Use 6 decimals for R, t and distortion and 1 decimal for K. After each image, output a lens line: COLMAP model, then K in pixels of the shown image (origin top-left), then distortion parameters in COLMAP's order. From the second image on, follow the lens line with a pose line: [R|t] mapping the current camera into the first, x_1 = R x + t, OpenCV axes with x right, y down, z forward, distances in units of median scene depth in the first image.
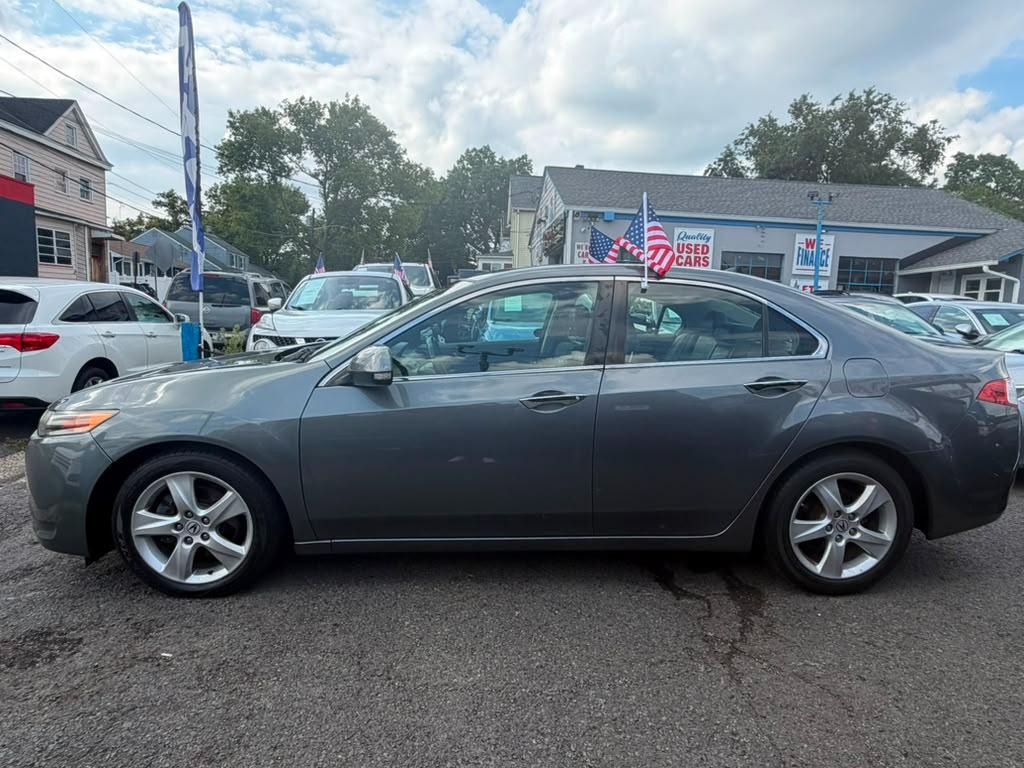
lens RADIAL K [[587.8, 0, 507.9], [0, 587.8, 386.9], [0, 0, 1]] dist [-0.000735, -0.001251]
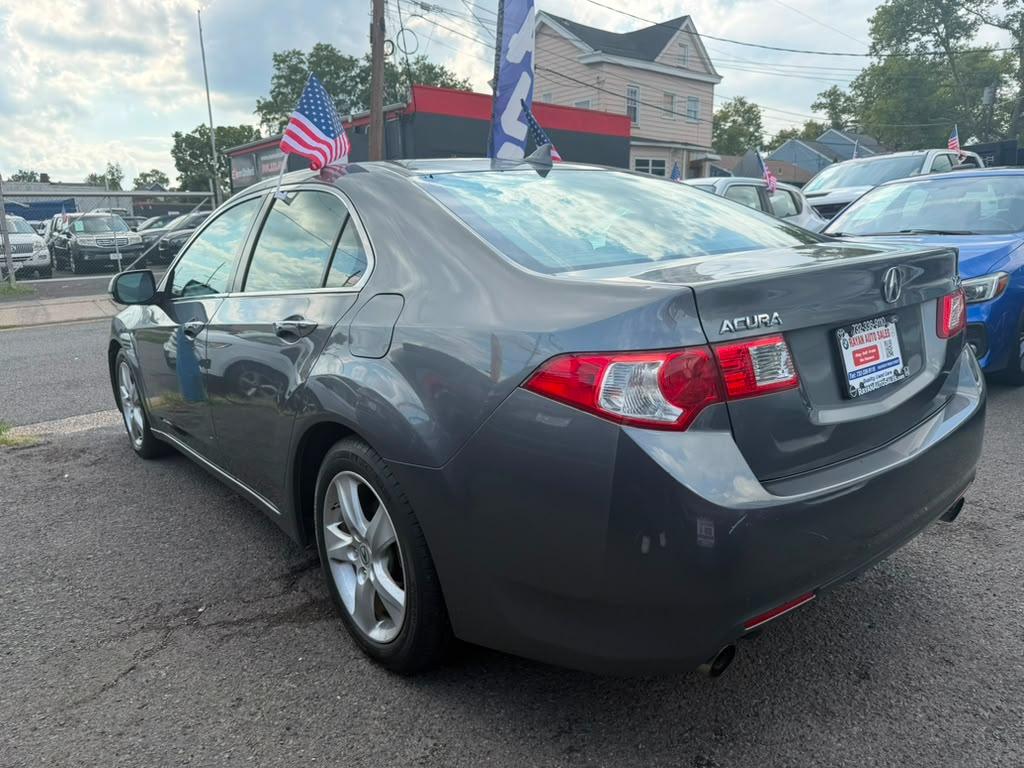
lens RADIAL K [[734.2, 0, 515.0], [0, 734.2, 387.0], [0, 0, 1]] dist [0.006855, -0.010490]
pose [[0.584449, 0.126246, -0.801550, 0.184301], [-0.063109, 0.991903, 0.110211, -0.006322], [0.808973, -0.013827, 0.587683, 0.095785]]
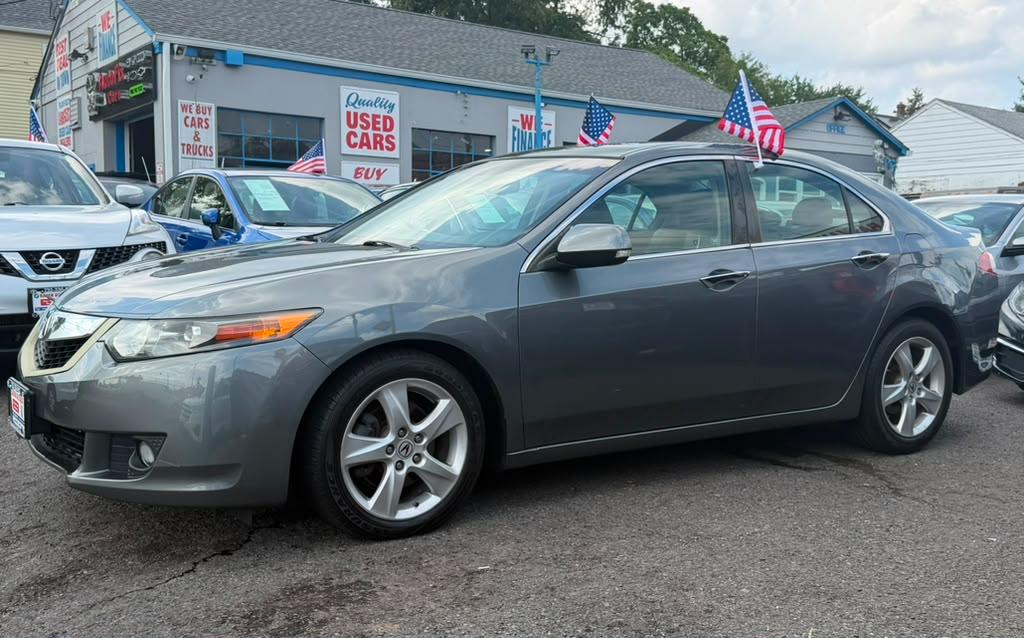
lens RADIAL K [[1061.0, 0, 527.0], [0, 1061.0, 349.6], [0, 0, 1]] dist [0.163708, -0.337723]
pose [[0.848473, -0.069042, 0.524716, -0.155639], [0.078242, 0.996924, 0.004657, 0.014477], [-0.523423, 0.037104, 0.851265, -0.048284]]
